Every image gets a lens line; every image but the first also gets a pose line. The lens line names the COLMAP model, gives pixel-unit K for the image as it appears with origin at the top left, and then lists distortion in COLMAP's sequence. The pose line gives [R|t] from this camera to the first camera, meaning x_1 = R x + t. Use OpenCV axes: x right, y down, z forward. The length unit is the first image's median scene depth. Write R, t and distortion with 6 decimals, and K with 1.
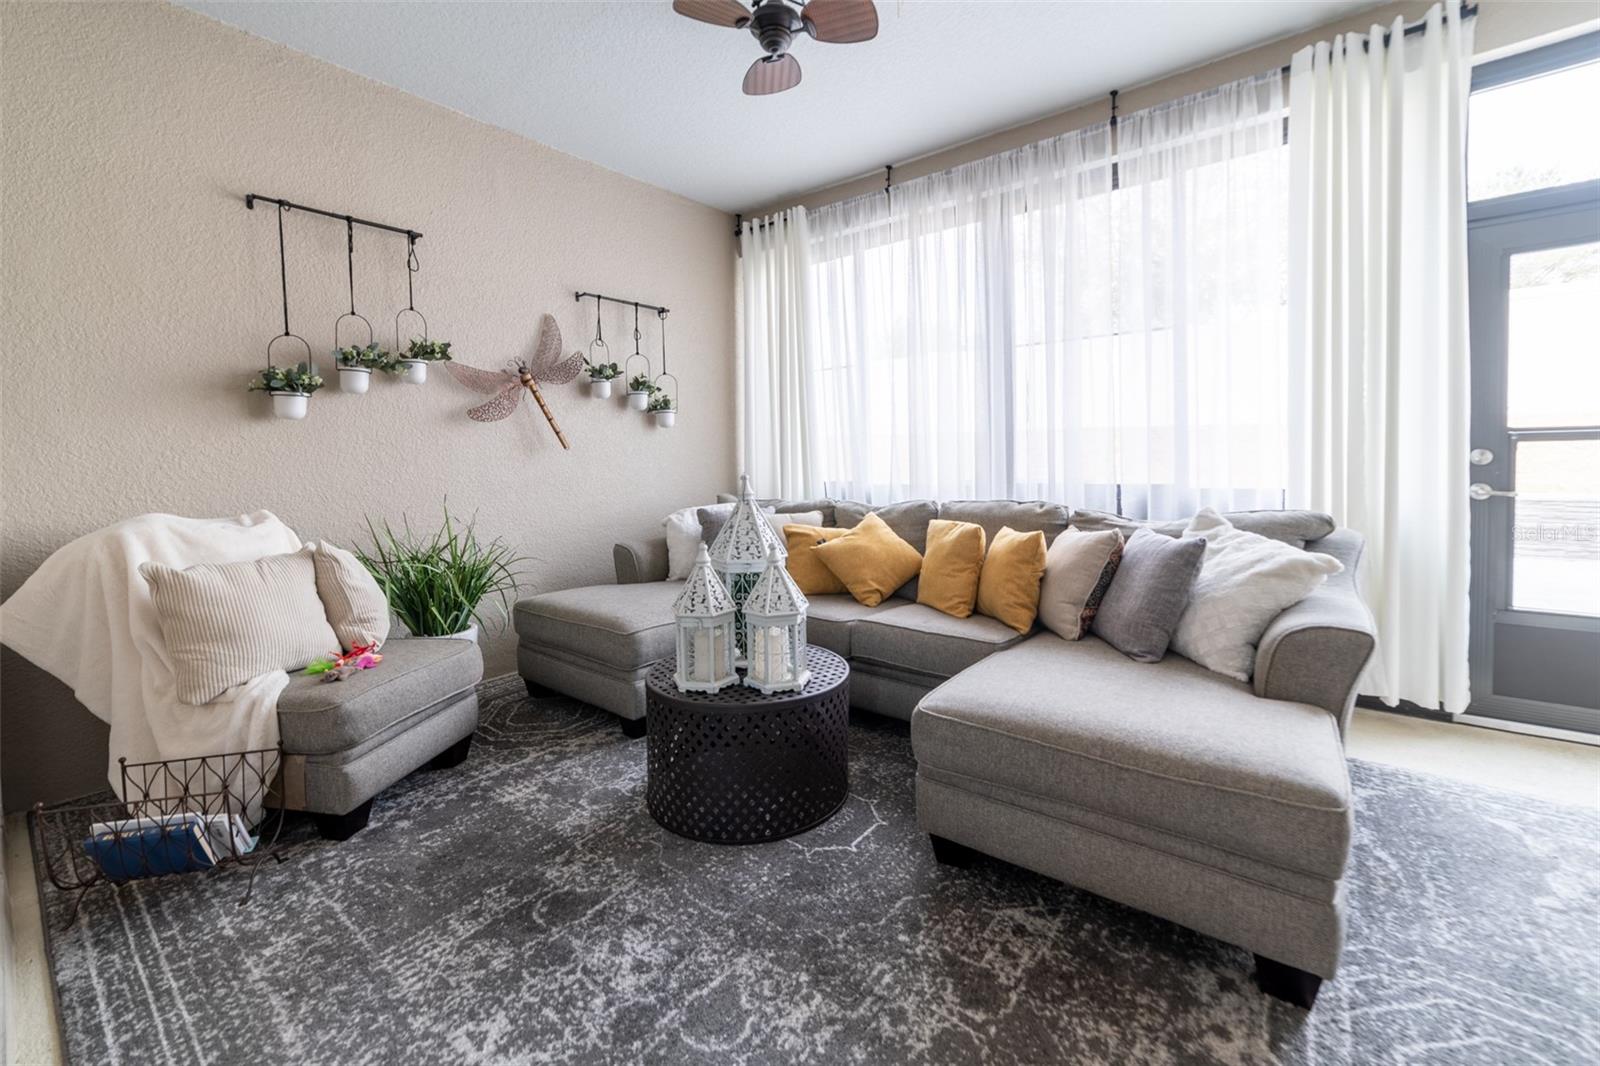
lens RADIAL K [[663.3, 0, 859.7], [0, 663.3, 474.4], [0, 0, 1]] dist [-0.022527, 0.007589]
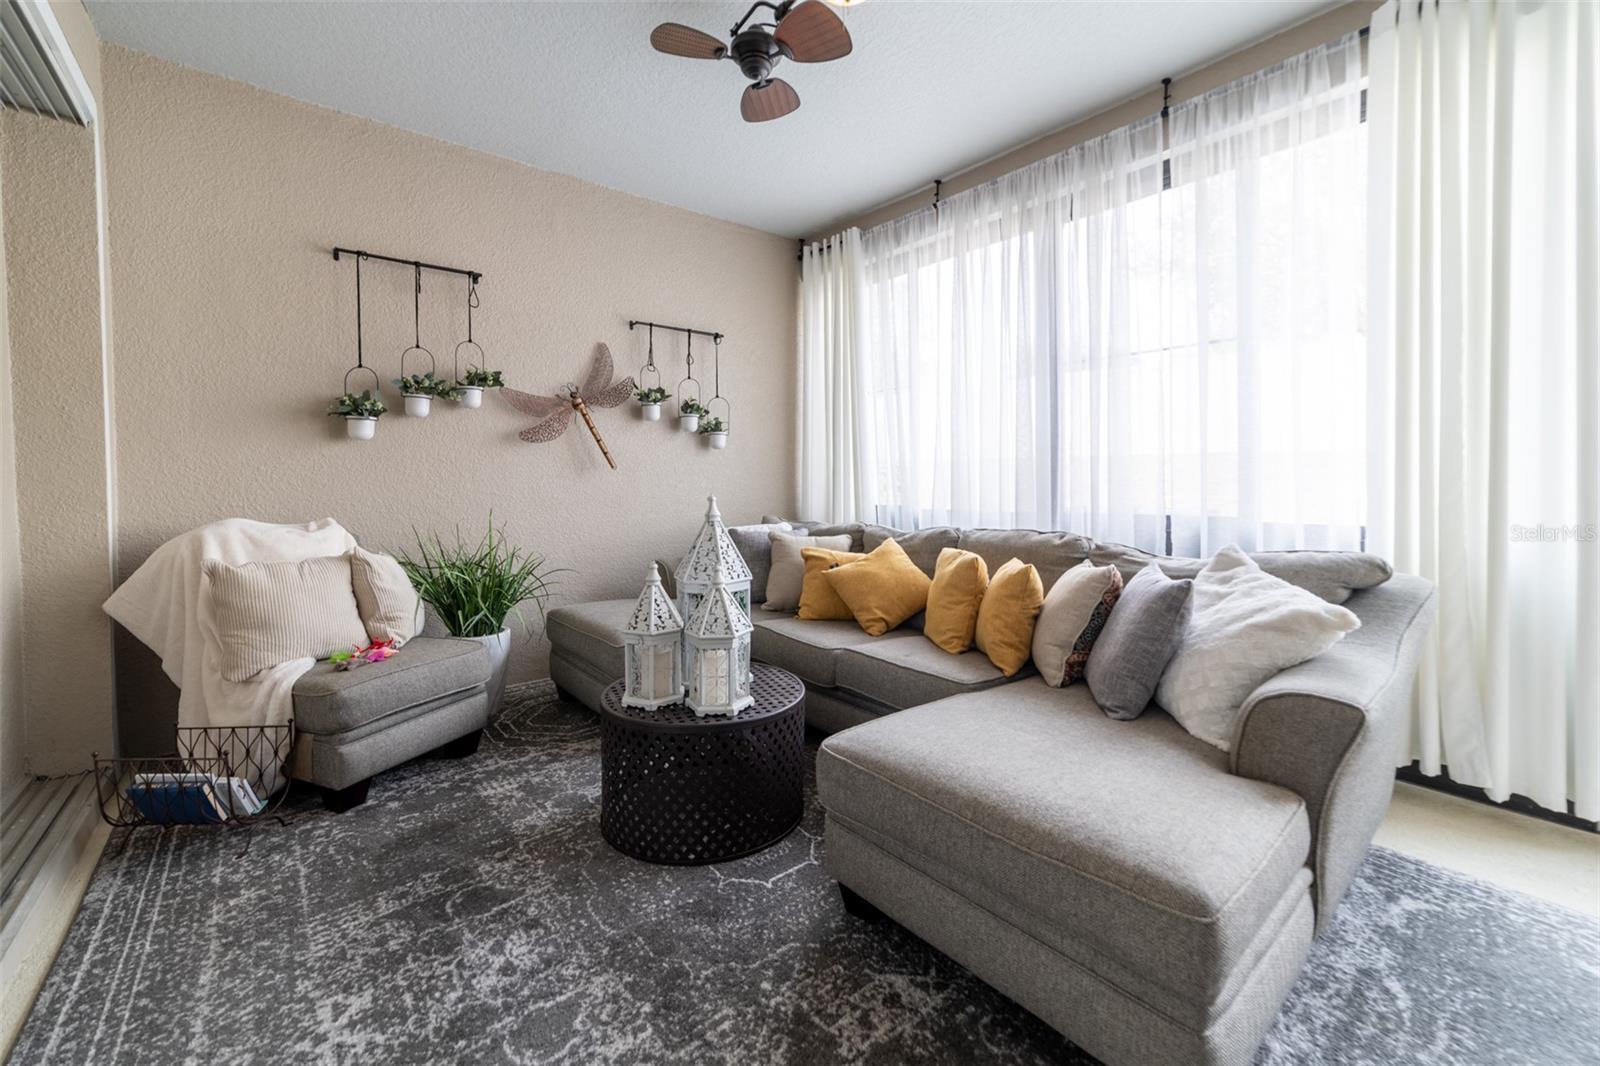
lens RADIAL K [[671.1, 0, 867.6], [0, 671.1, 484.6], [0, 0, 1]] dist [-0.024480, 0.008899]
pose [[0.977913, 0.016479, -0.208360, 0.267526], [-0.020419, 0.999651, -0.016771, -0.004825], [0.208011, 0.020655, 0.977908, 0.050814]]
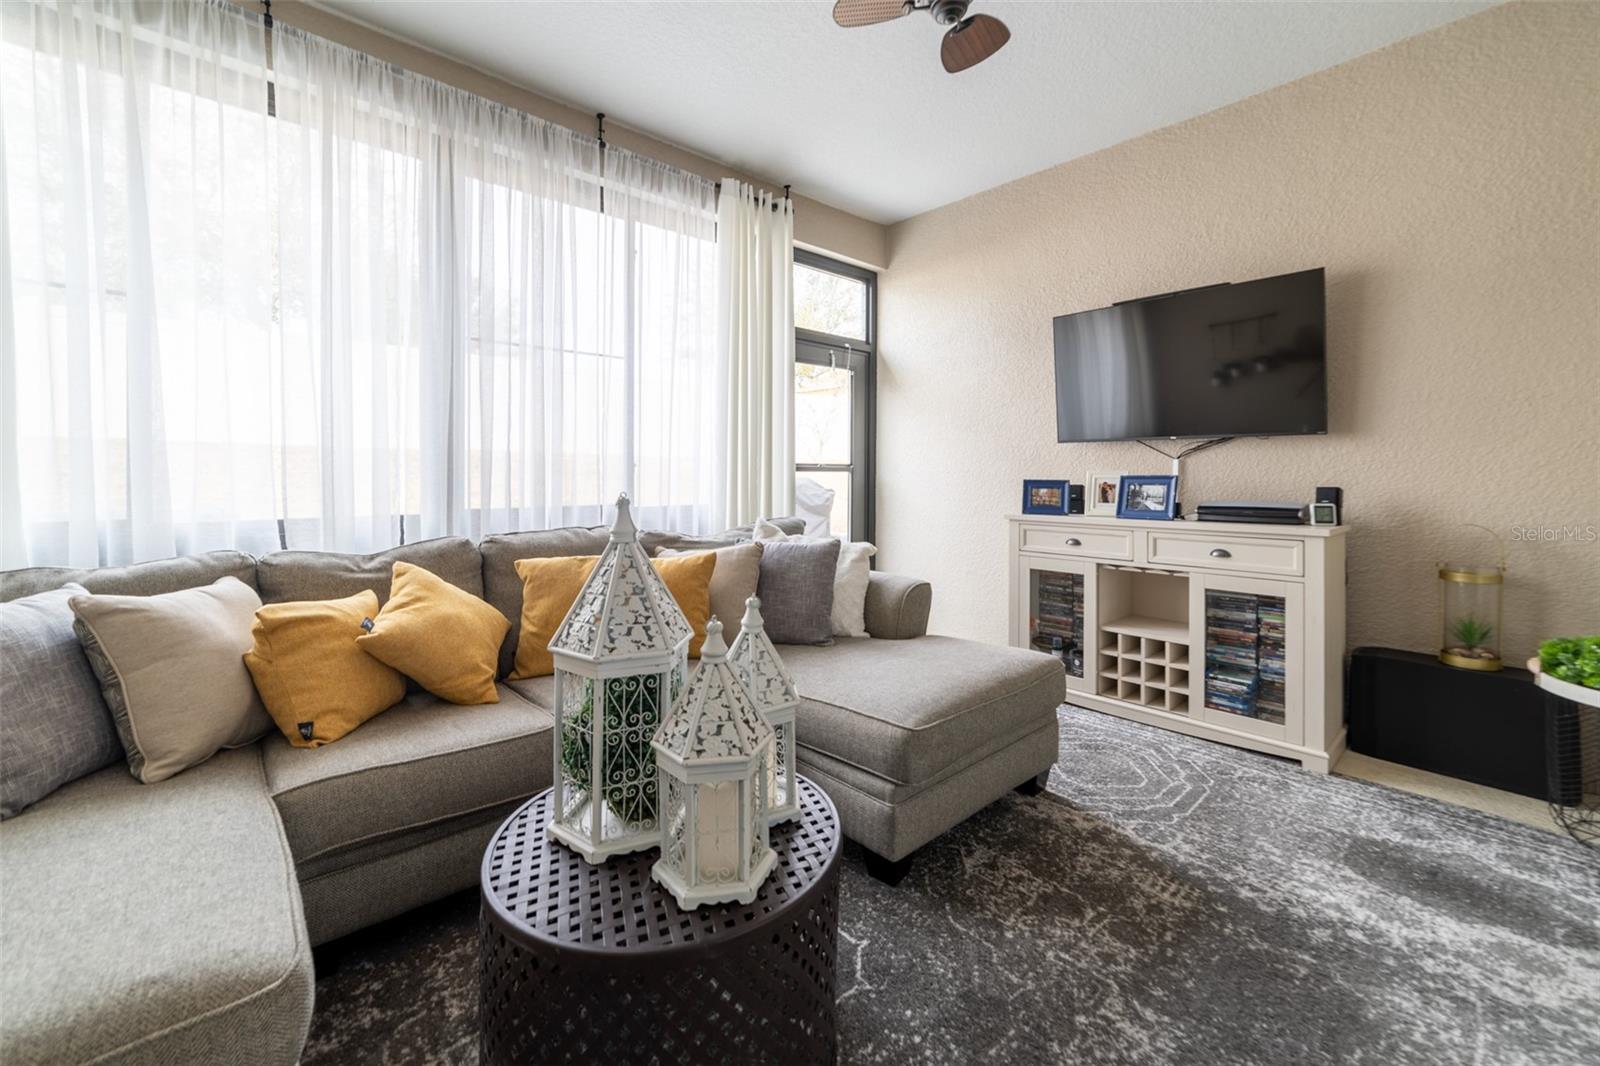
lens RADIAL K [[621.9, 0, 805.8], [0, 621.9, 476.6], [0, 0, 1]] dist [-0.000158, -0.000048]
pose [[0.222810, 0.016786, 0.974717, -0.660135], [0.021286, 0.999530, -0.022079, -0.005713], [-0.974630, 0.025668, 0.222347, 0.723102]]
